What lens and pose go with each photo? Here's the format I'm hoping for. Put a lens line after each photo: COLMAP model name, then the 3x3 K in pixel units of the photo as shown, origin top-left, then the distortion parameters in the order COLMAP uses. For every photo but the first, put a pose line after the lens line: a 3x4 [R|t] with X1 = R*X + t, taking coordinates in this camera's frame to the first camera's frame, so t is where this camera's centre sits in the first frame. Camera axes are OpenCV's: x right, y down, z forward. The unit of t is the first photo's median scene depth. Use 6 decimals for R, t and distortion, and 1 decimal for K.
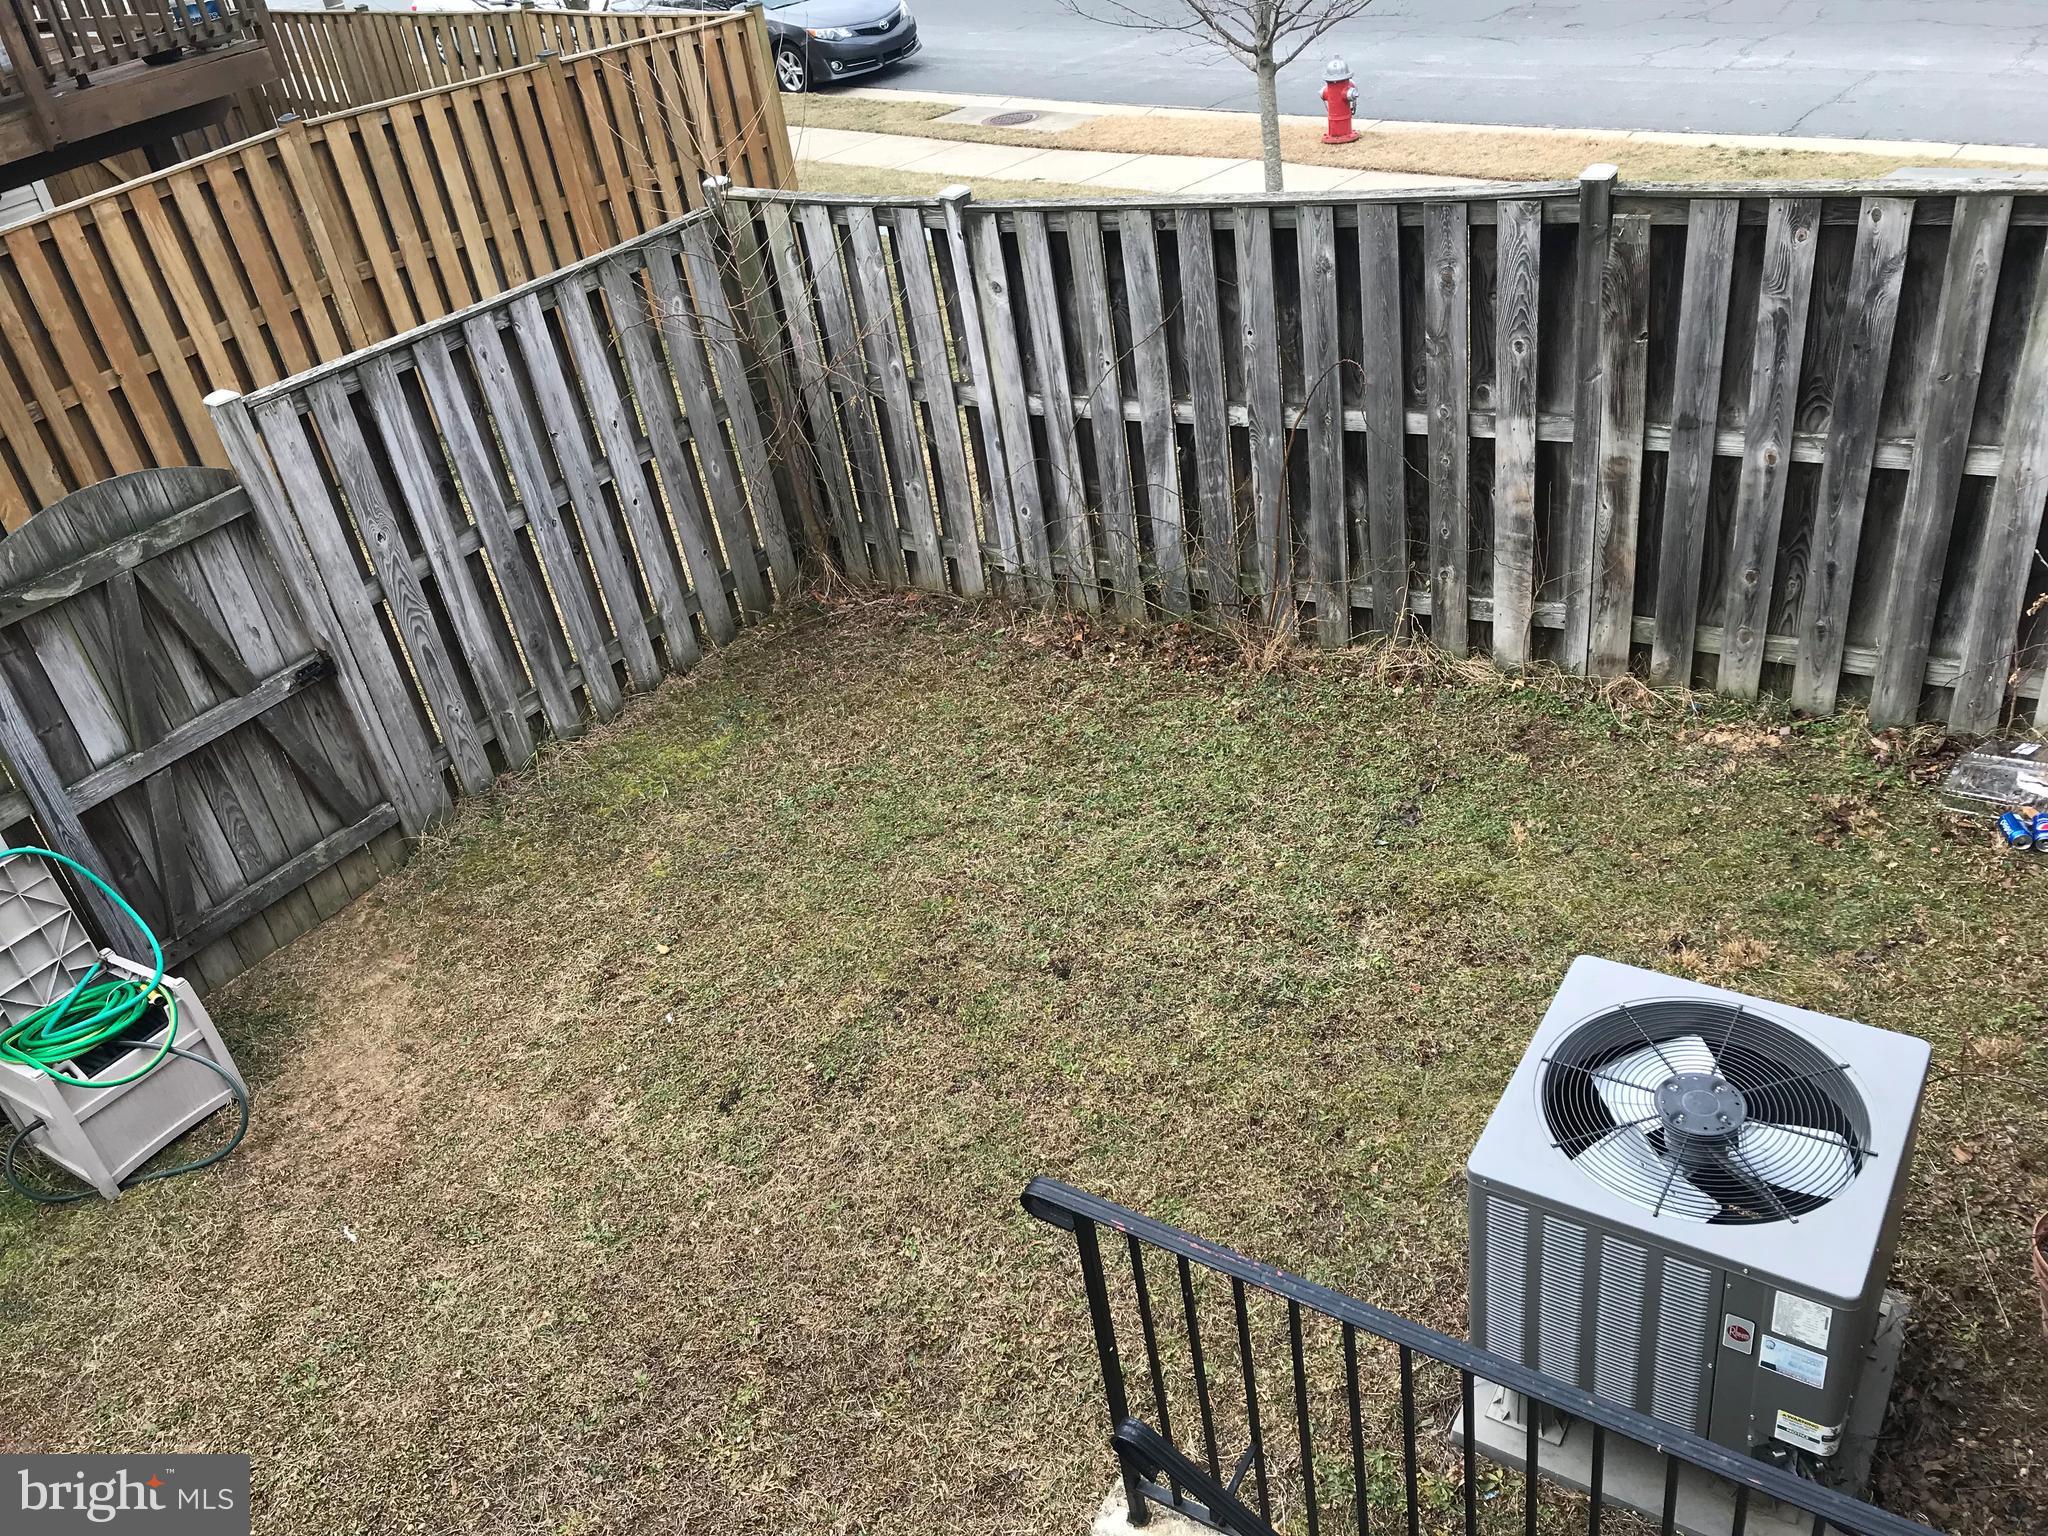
lens RADIAL K [[1636.7, 0, 1035.2], [0, 1636.7, 765.3], [0, 0, 1]] dist [0.022620, -0.025509]
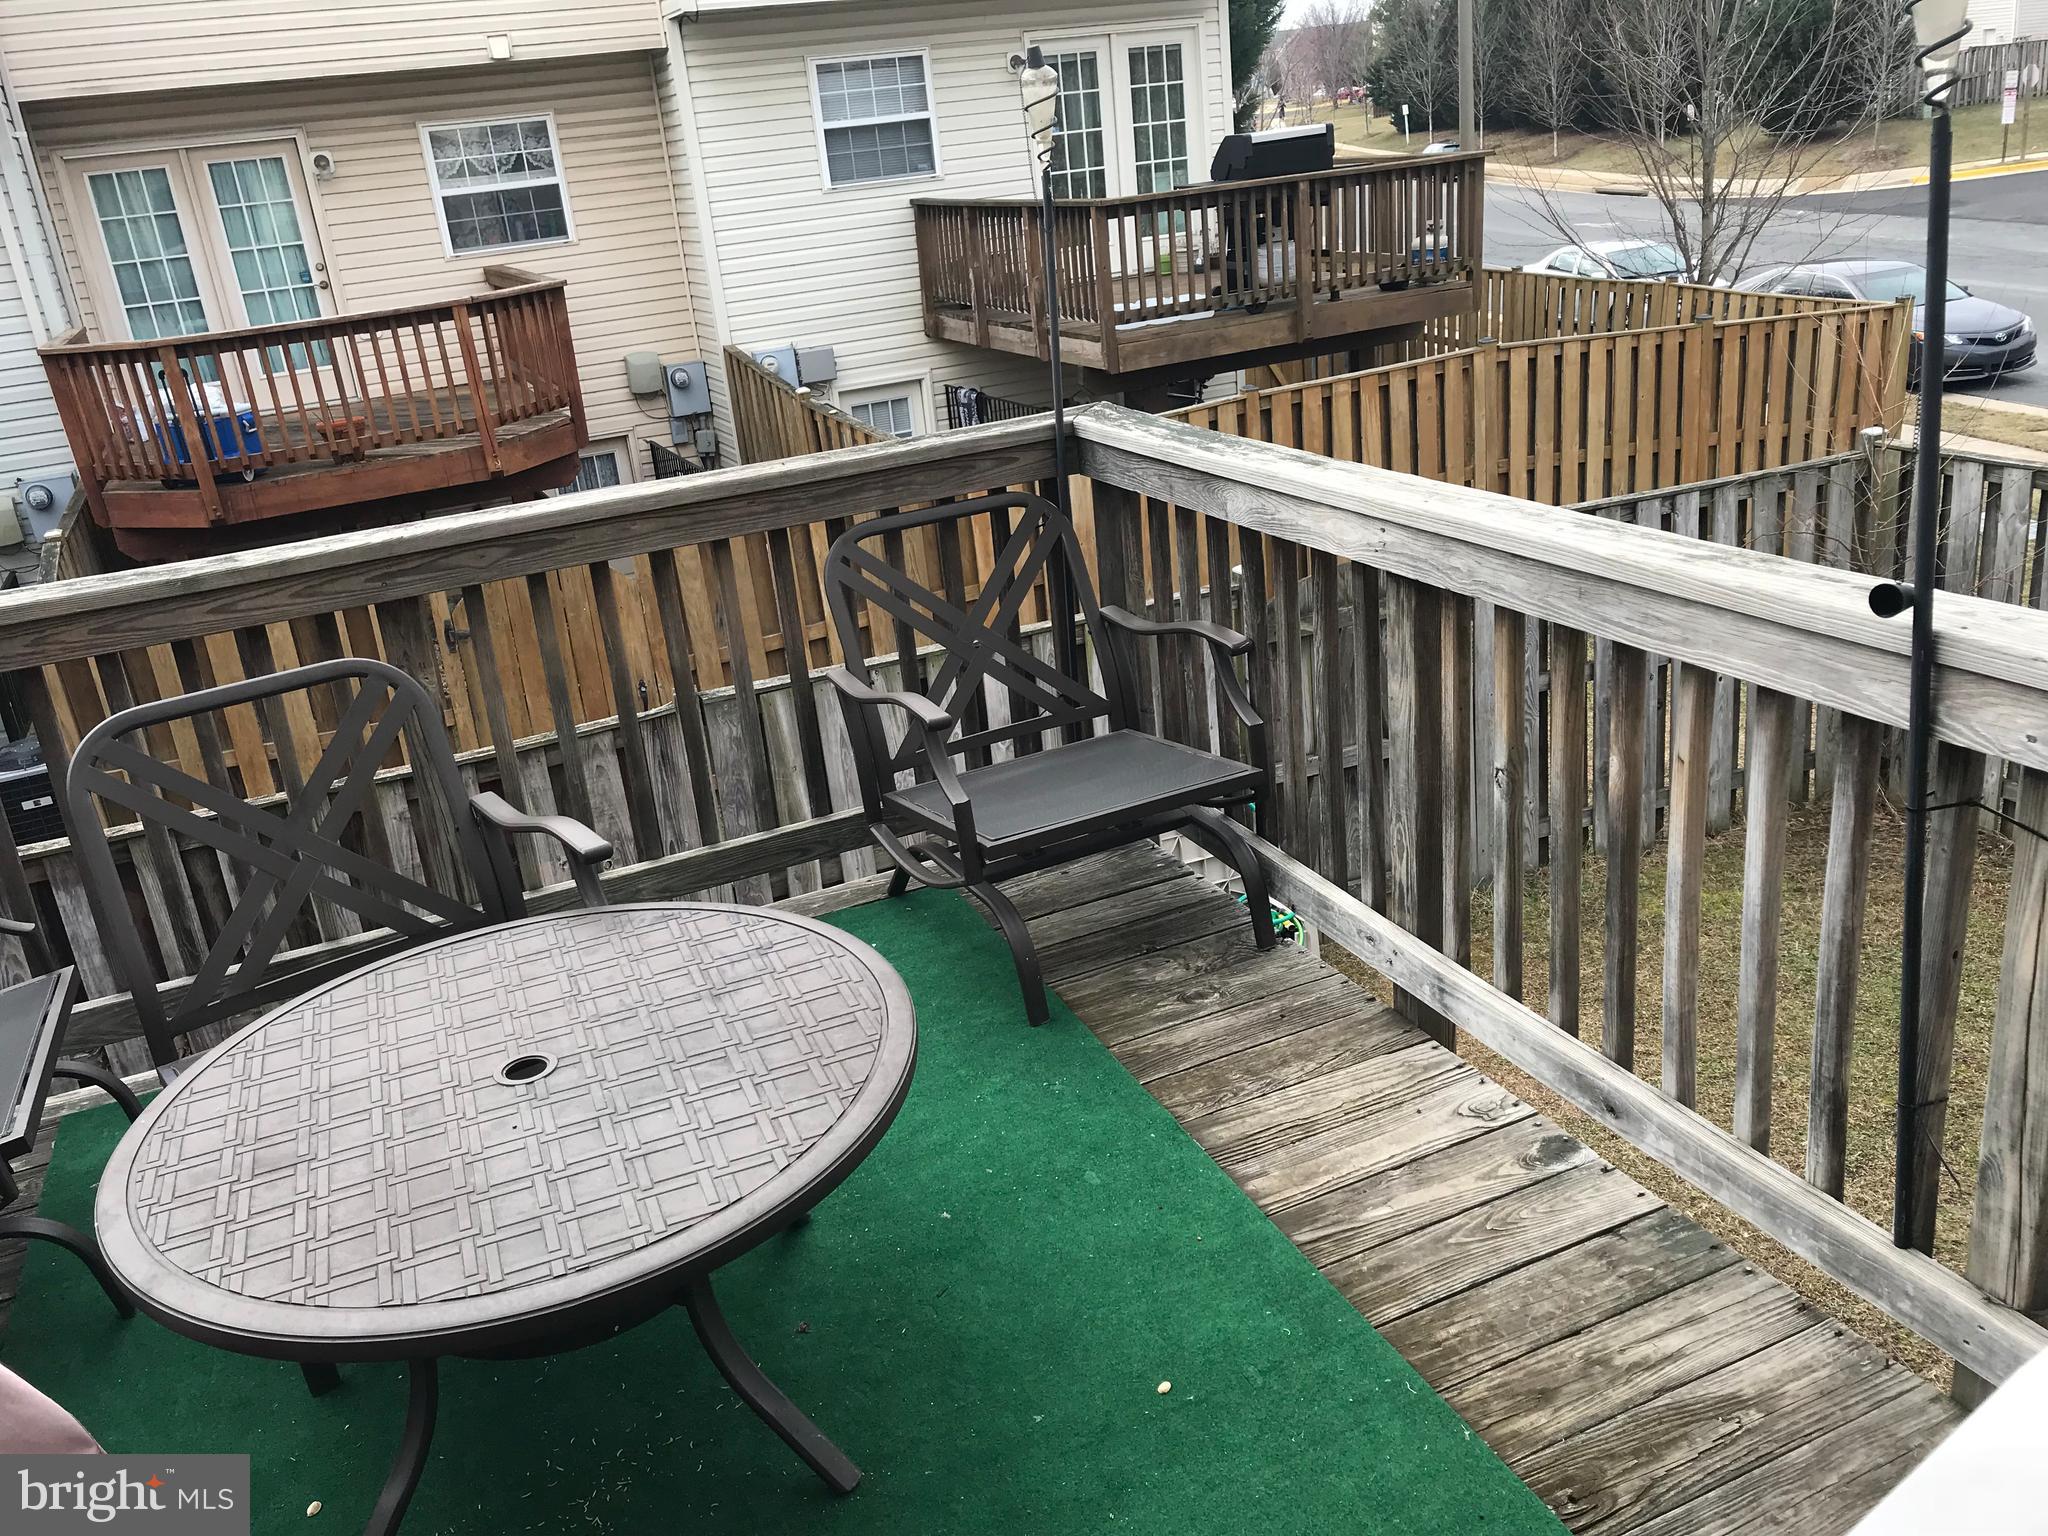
lens RADIAL K [[1636.7, 0, 1019.7], [0, 1636.7, 781.3], [0, 0, 1]] dist [0.022620, -0.025509]
pose [[0.830033, 0.254172, -0.496428, -0.047386], [-0.321491, 0.945401, -0.053490, 0.098510], [0.455728, 0.203996, 0.866428, -0.162173]]
